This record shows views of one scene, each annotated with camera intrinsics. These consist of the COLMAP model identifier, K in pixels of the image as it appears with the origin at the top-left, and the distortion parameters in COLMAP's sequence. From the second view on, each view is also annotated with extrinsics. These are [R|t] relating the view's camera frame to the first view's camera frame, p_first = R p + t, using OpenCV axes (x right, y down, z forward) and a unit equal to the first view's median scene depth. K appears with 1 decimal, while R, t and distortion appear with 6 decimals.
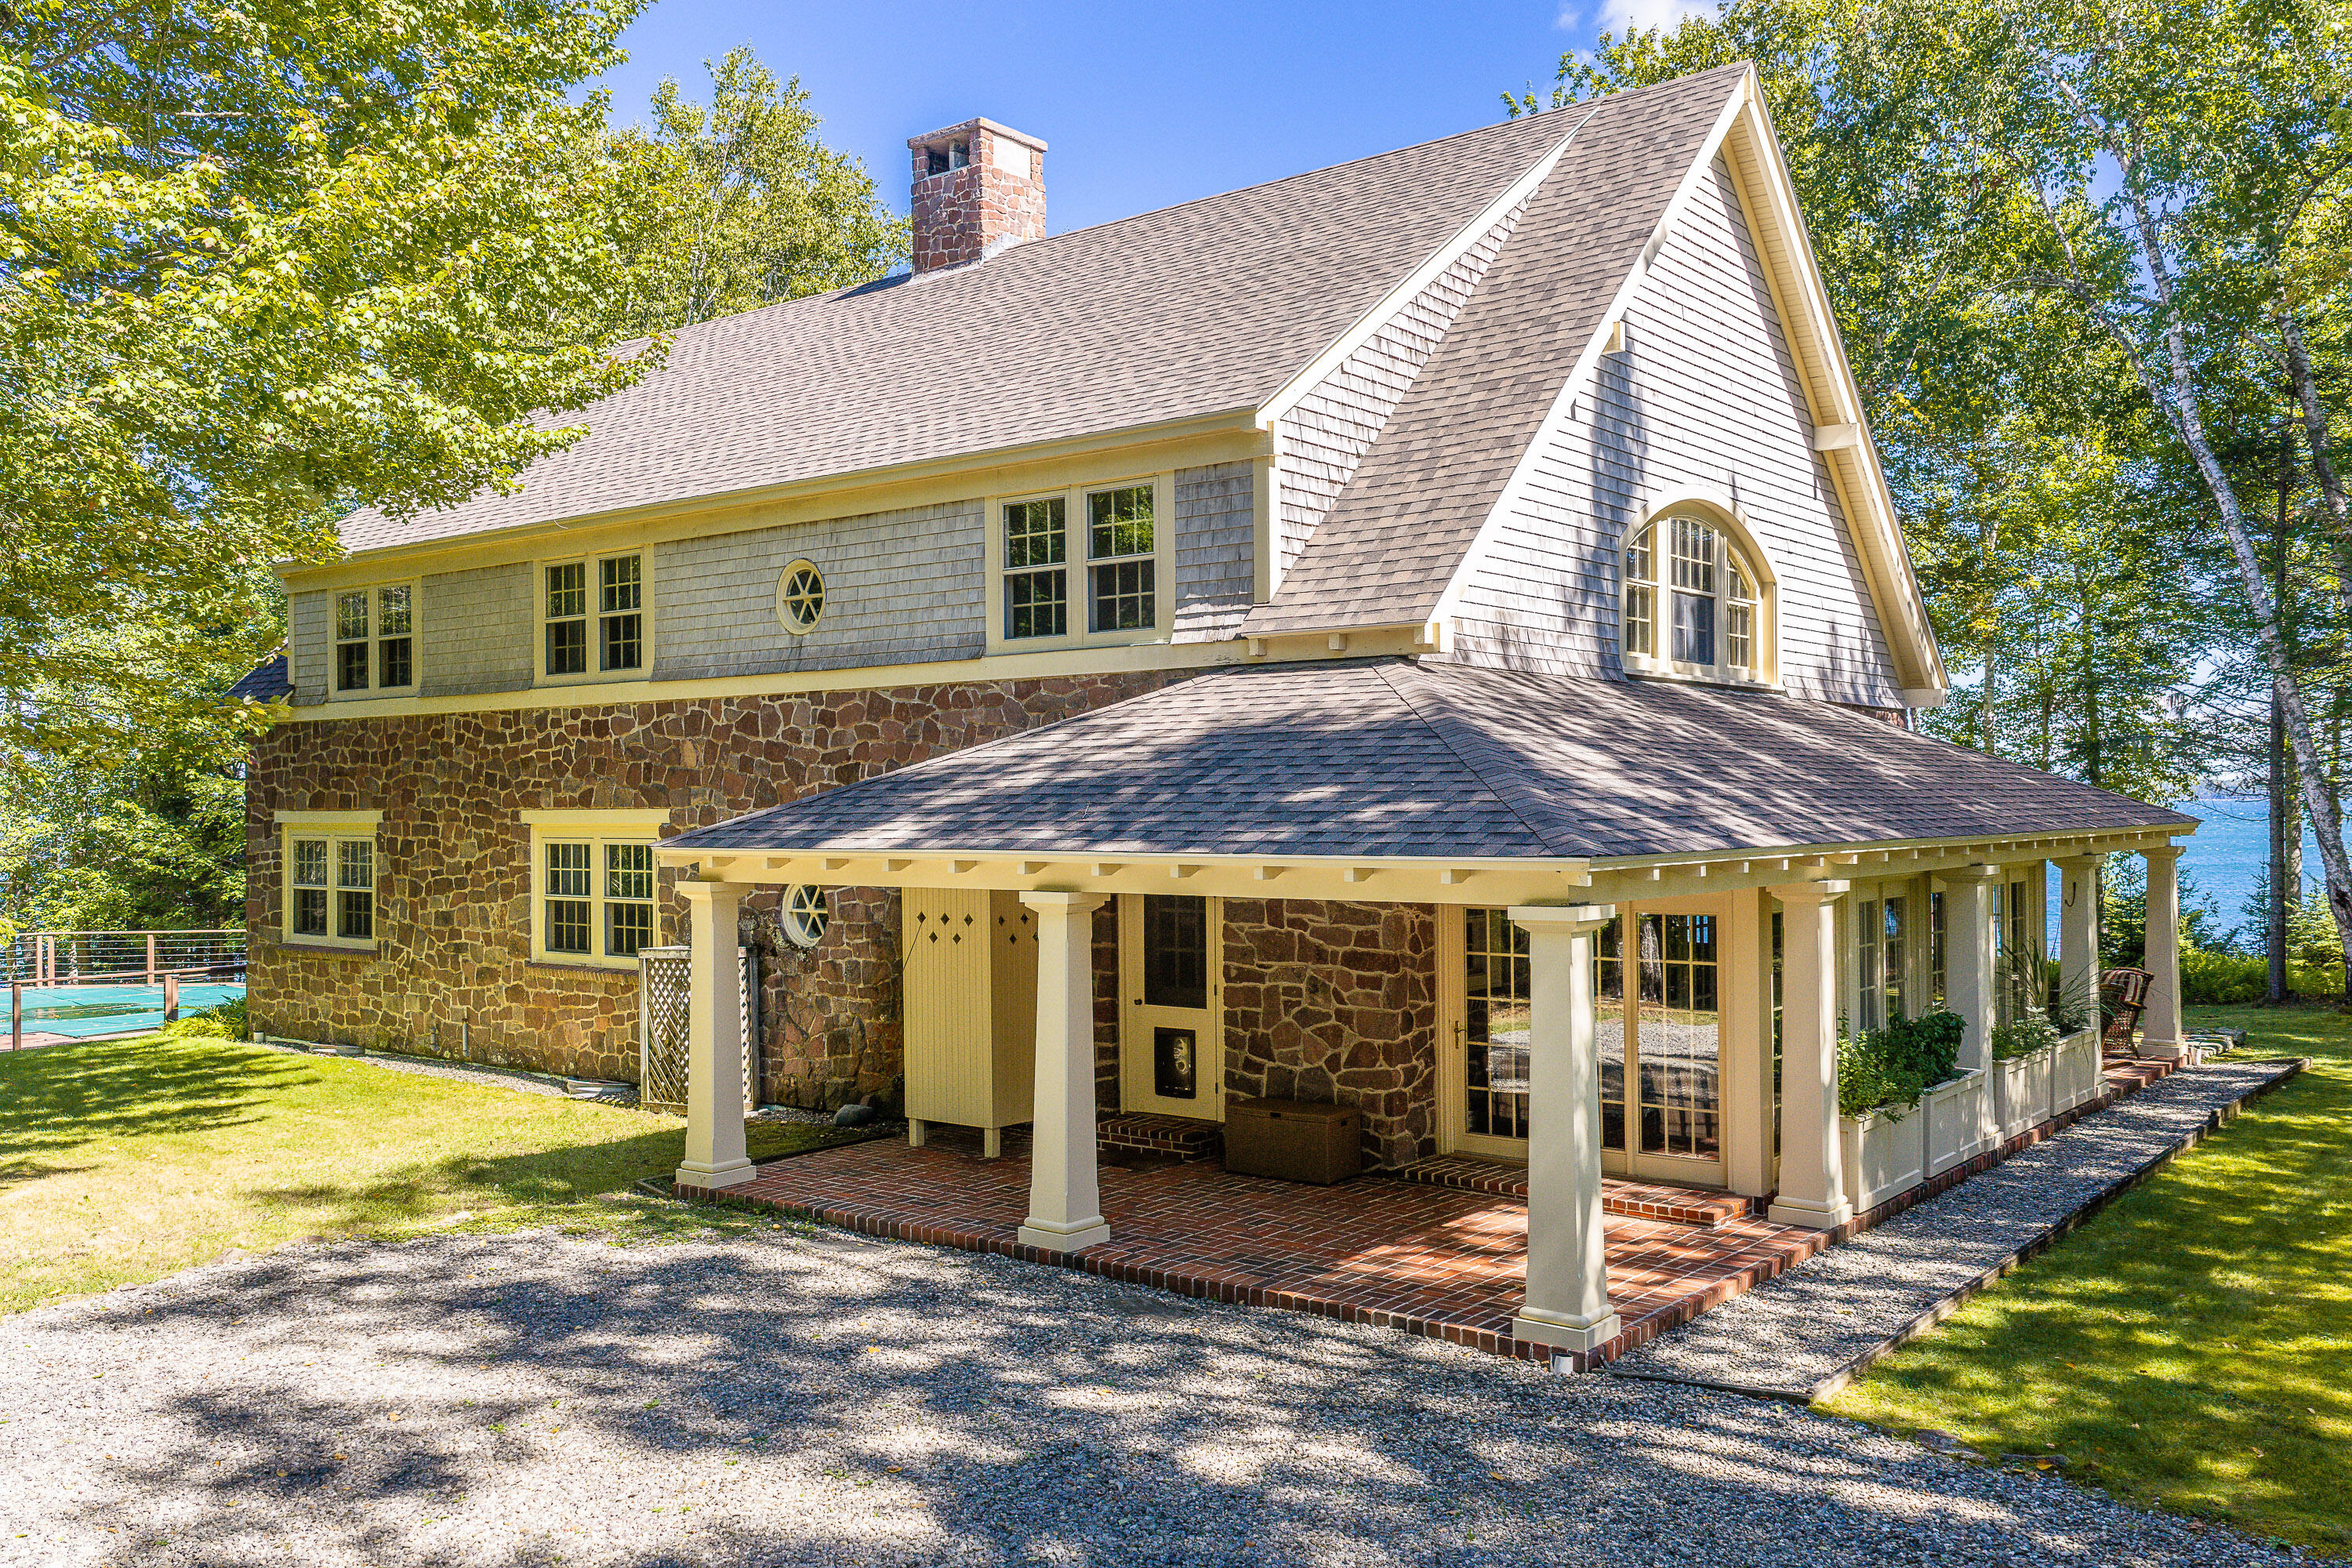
lens RADIAL K [[1924.6, 0, 1180.4], [0, 1924.6, 811.2], [0, 0, 1]] dist [-0.006684, 0.003022]
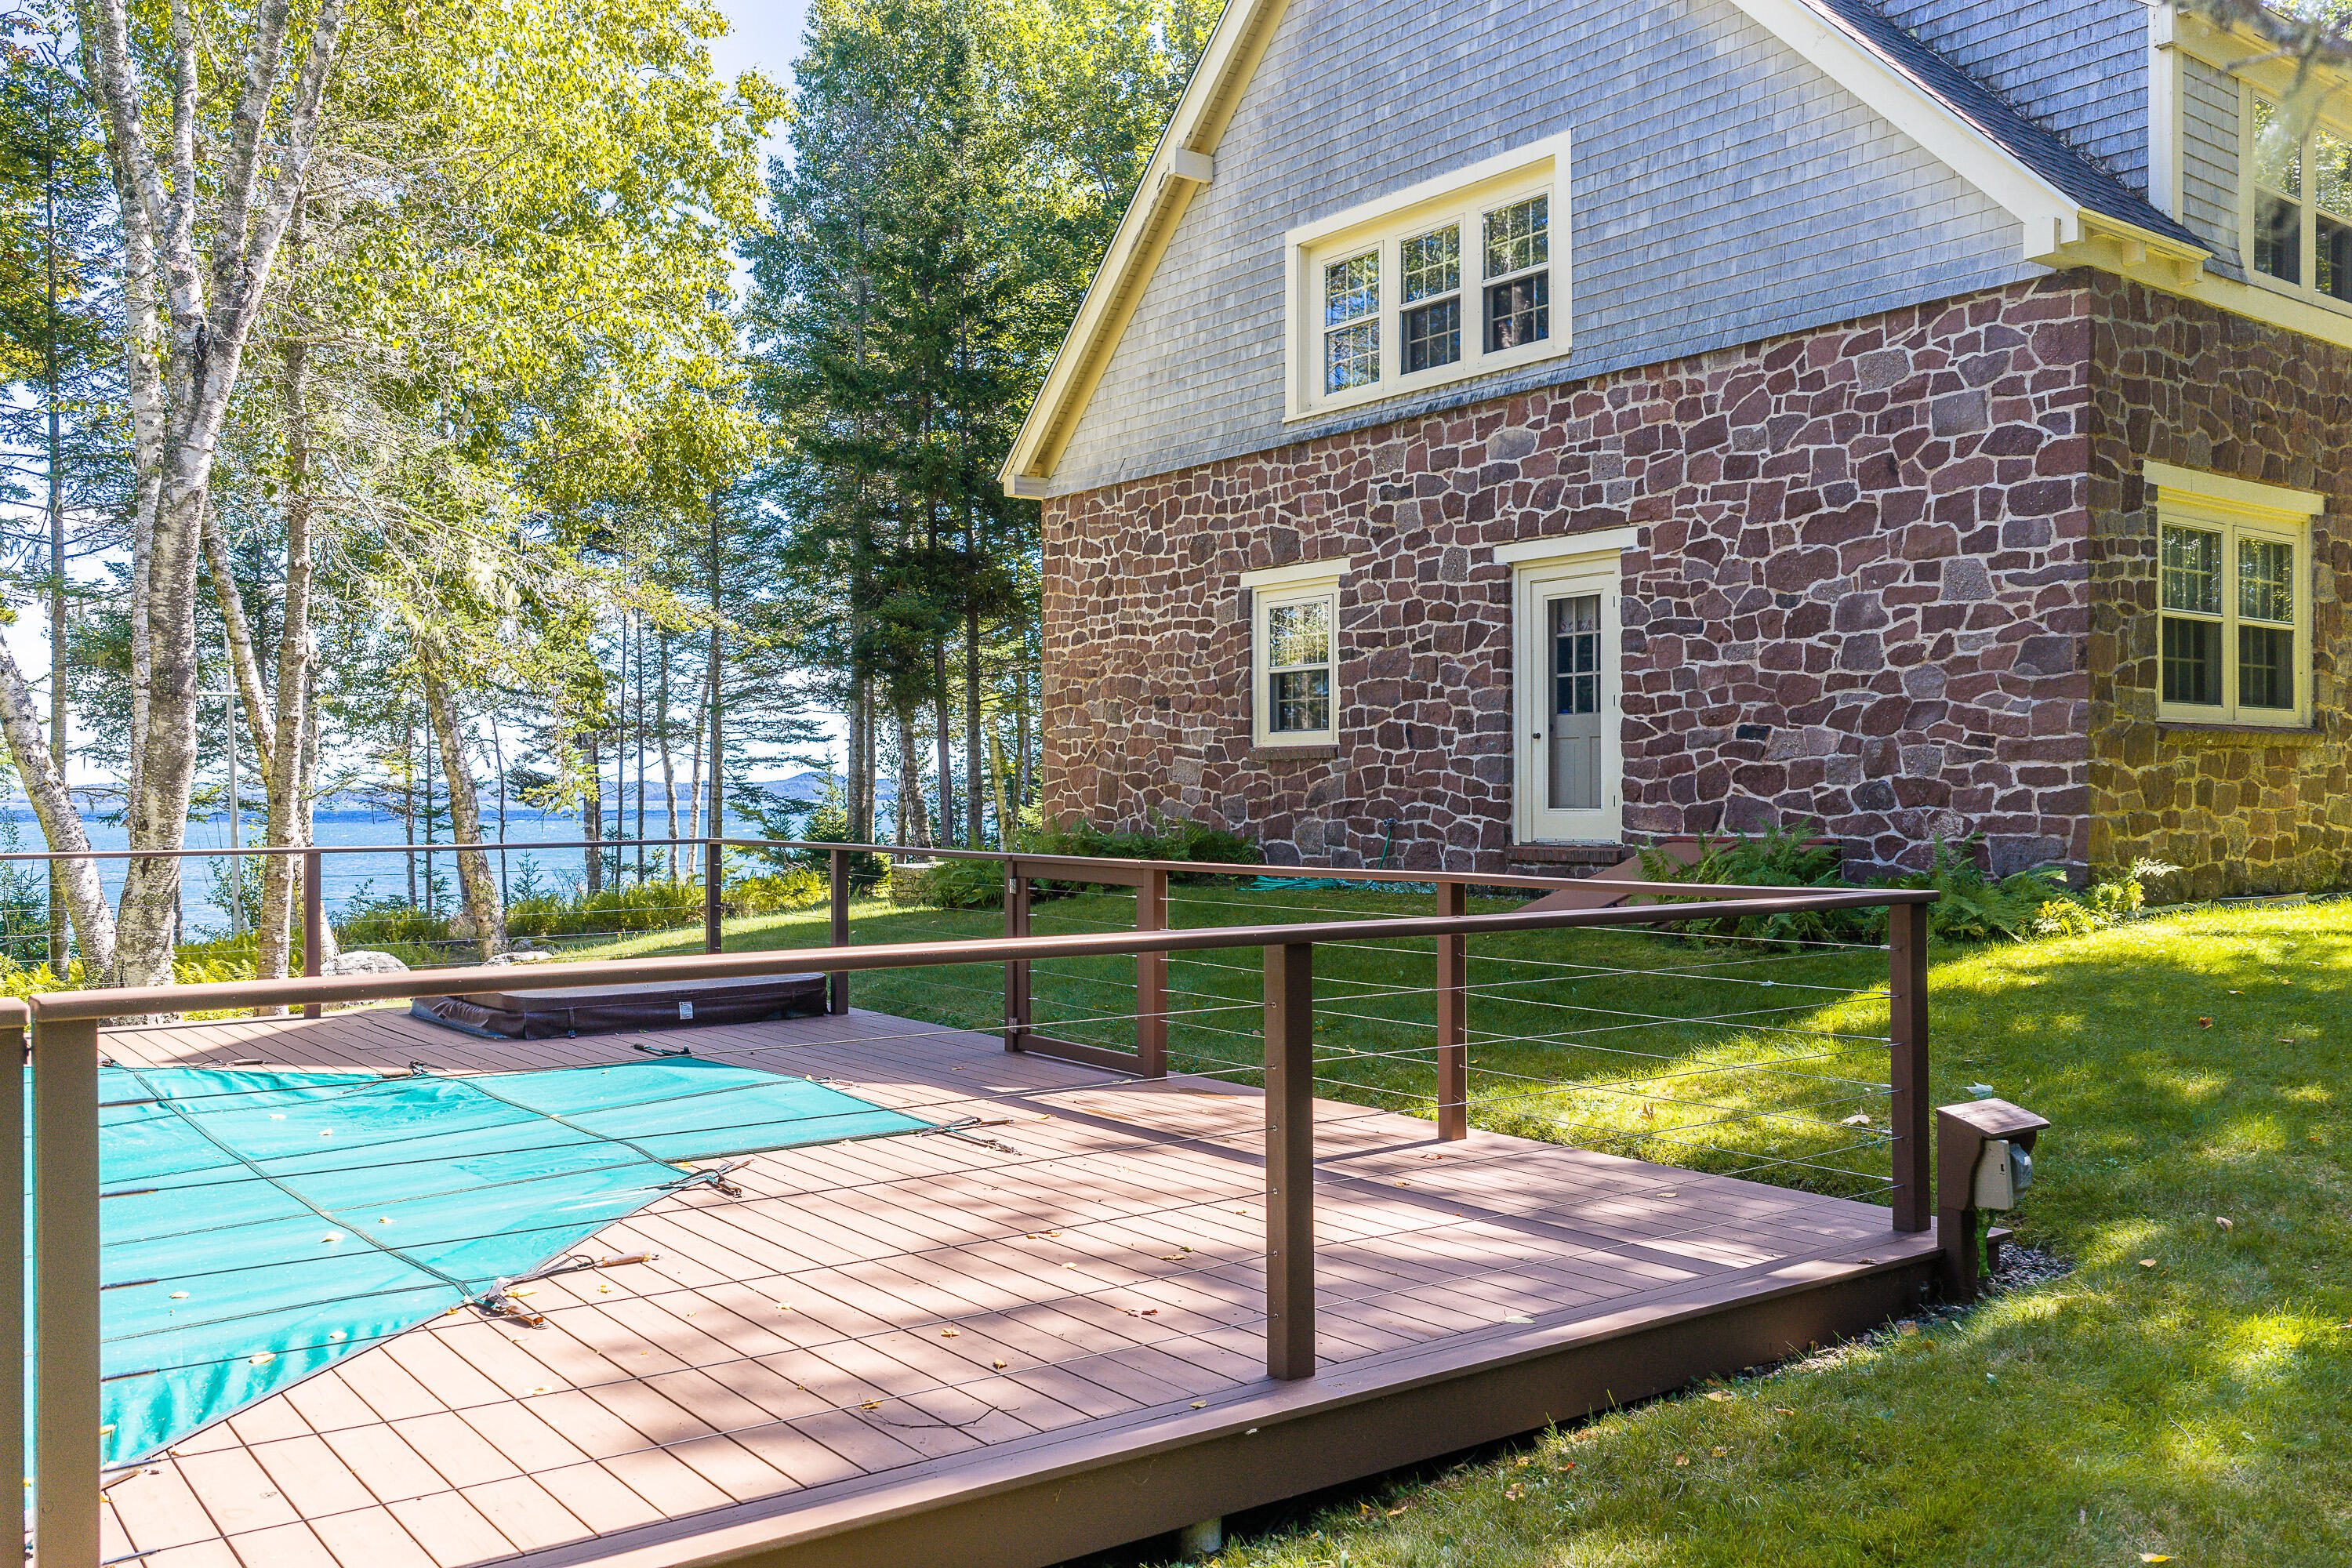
lens RADIAL K [[1924.6, 0, 1180.4], [0, 1924.6, 811.2], [0, 0, 1]] dist [-0.006684, 0.003022]
pose [[0.264074, 0.005725, 0.964485, -1.056847], [0.010141, 0.999911, -0.008712, 0.097222], [-0.964449, 0.012081, 0.263993, 1.146157]]
